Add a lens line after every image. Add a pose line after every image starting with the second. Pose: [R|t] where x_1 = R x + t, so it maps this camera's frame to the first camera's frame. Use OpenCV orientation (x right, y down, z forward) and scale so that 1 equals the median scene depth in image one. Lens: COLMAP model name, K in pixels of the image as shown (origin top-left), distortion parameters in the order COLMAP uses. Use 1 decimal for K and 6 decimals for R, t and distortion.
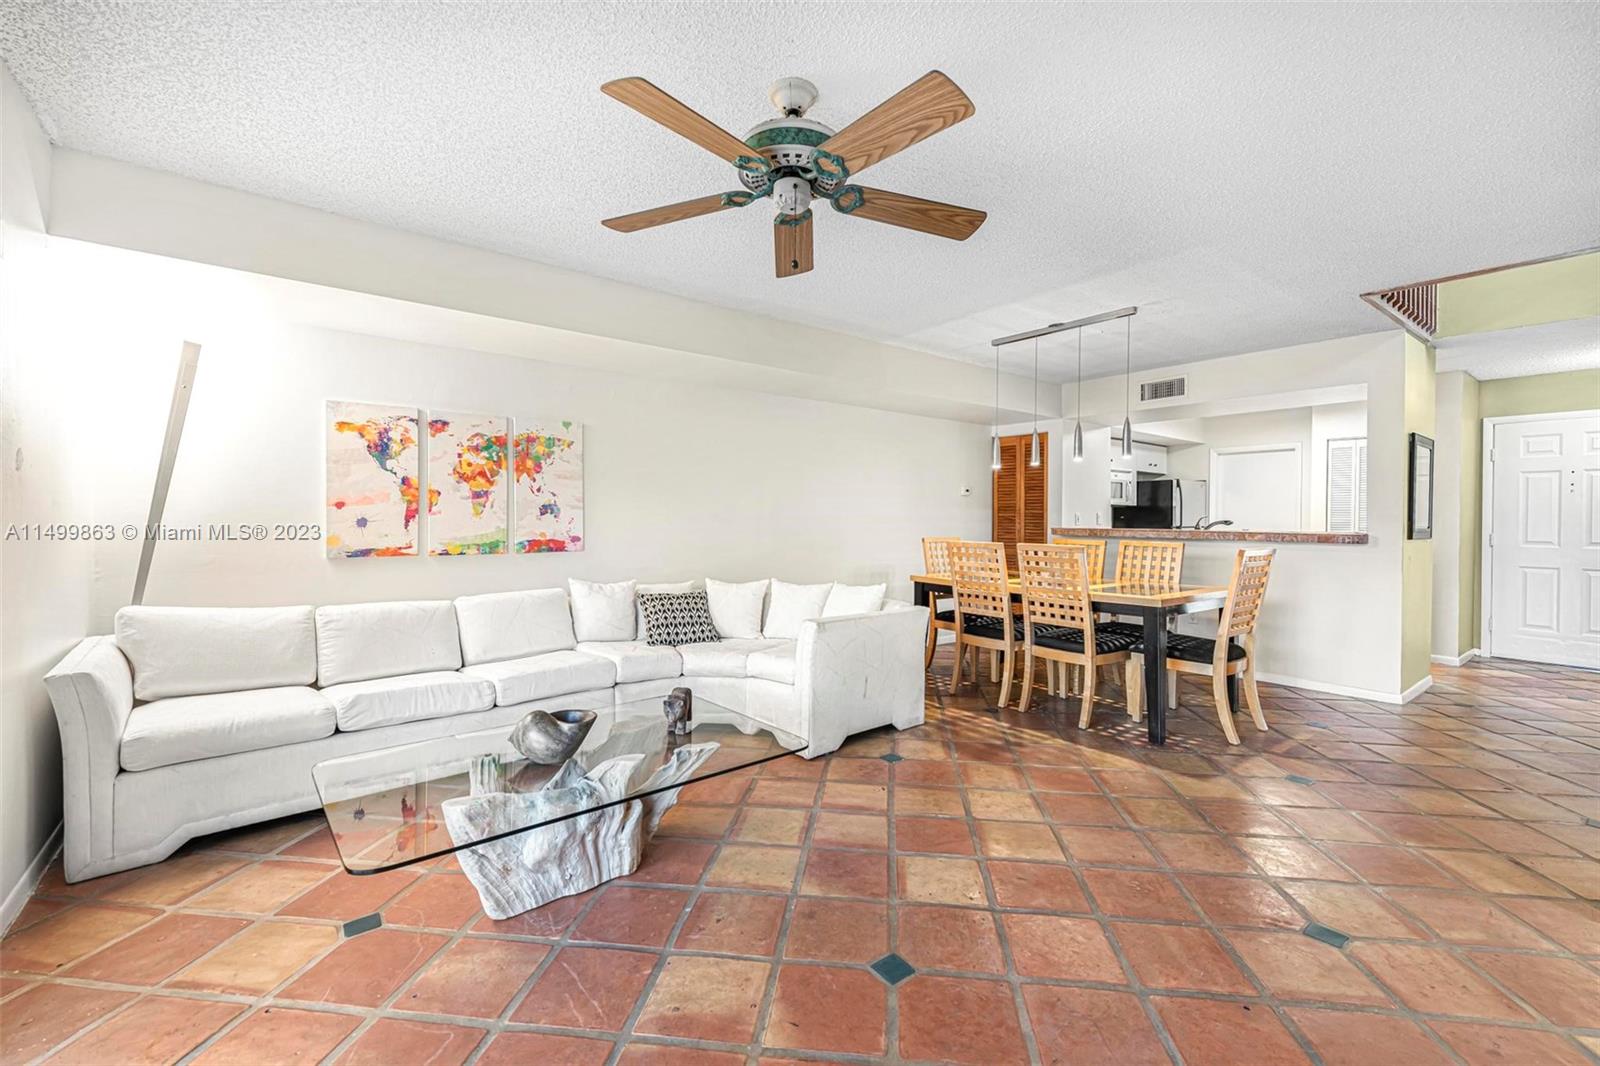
lens RADIAL K [[593.8, 0, 836.4], [0, 593.8, 527.1], [0, 0, 1]] dist [0.001872, -0.006342]
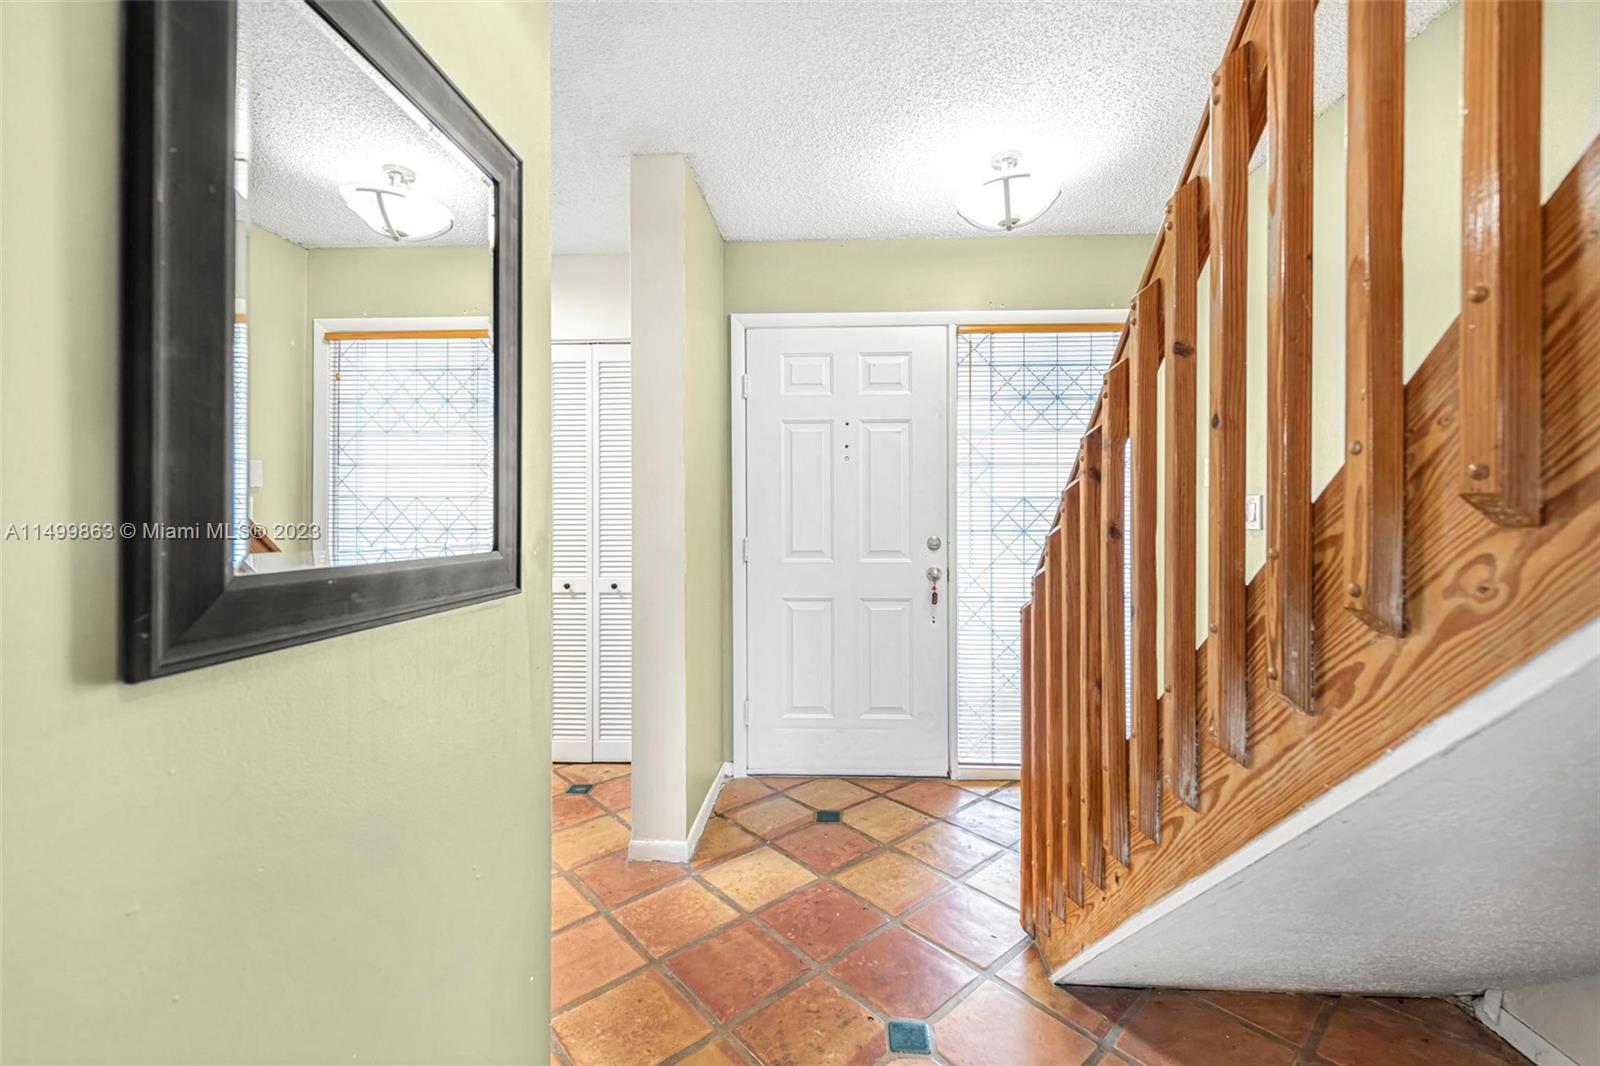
lens RADIAL K [[680.5, 0, 803.6], [0, 680.5, 513.8], [0, 0, 1]] dist [0.000862, -0.000019]
pose [[0.635278, -0.005484, 0.772264, 0.706726], [0.017884, 0.999811, -0.007611, -0.005041], [-0.772076, 0.018646, 0.635256, 0.601360]]
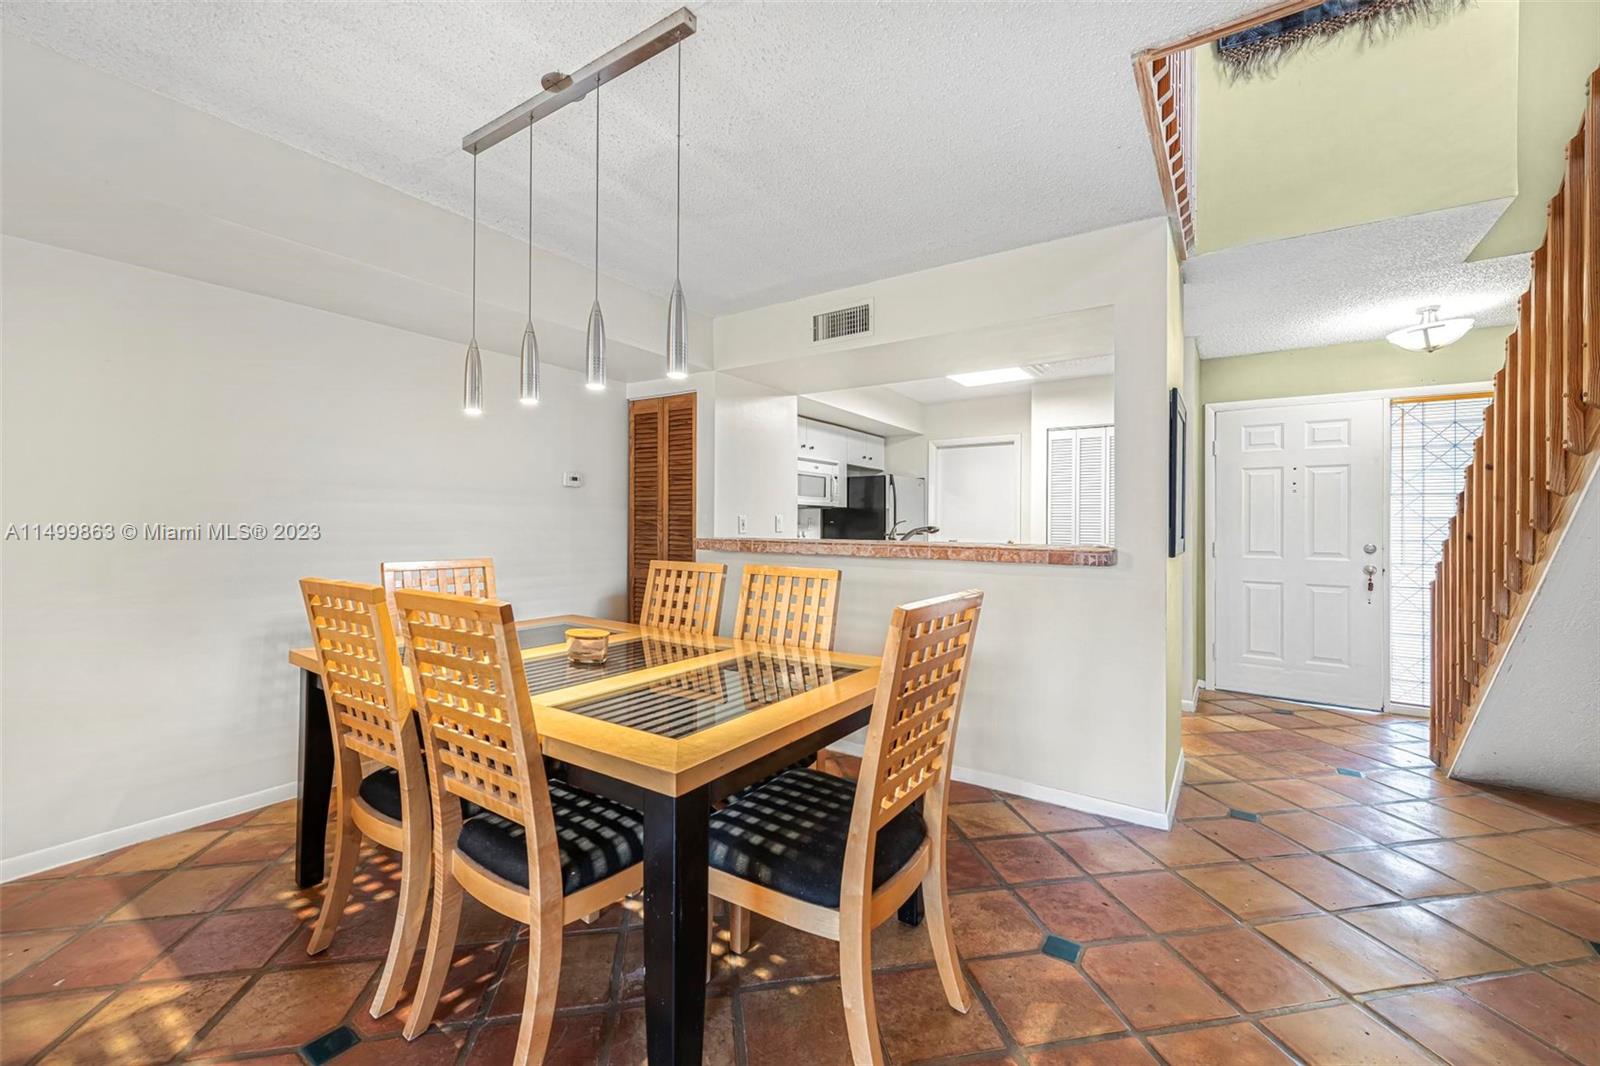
lens RADIAL K [[637.5, 0, 799.6], [0, 637.5, 519.7], [0, 0, 1]] dist [0.000663, 0.000068]
pose [[0.944924, 0.003082, 0.327275, 0.270440], [0.003880, 0.999780, -0.020619, -0.004378], [-0.327267, 0.020753, 0.944704, 0.352220]]
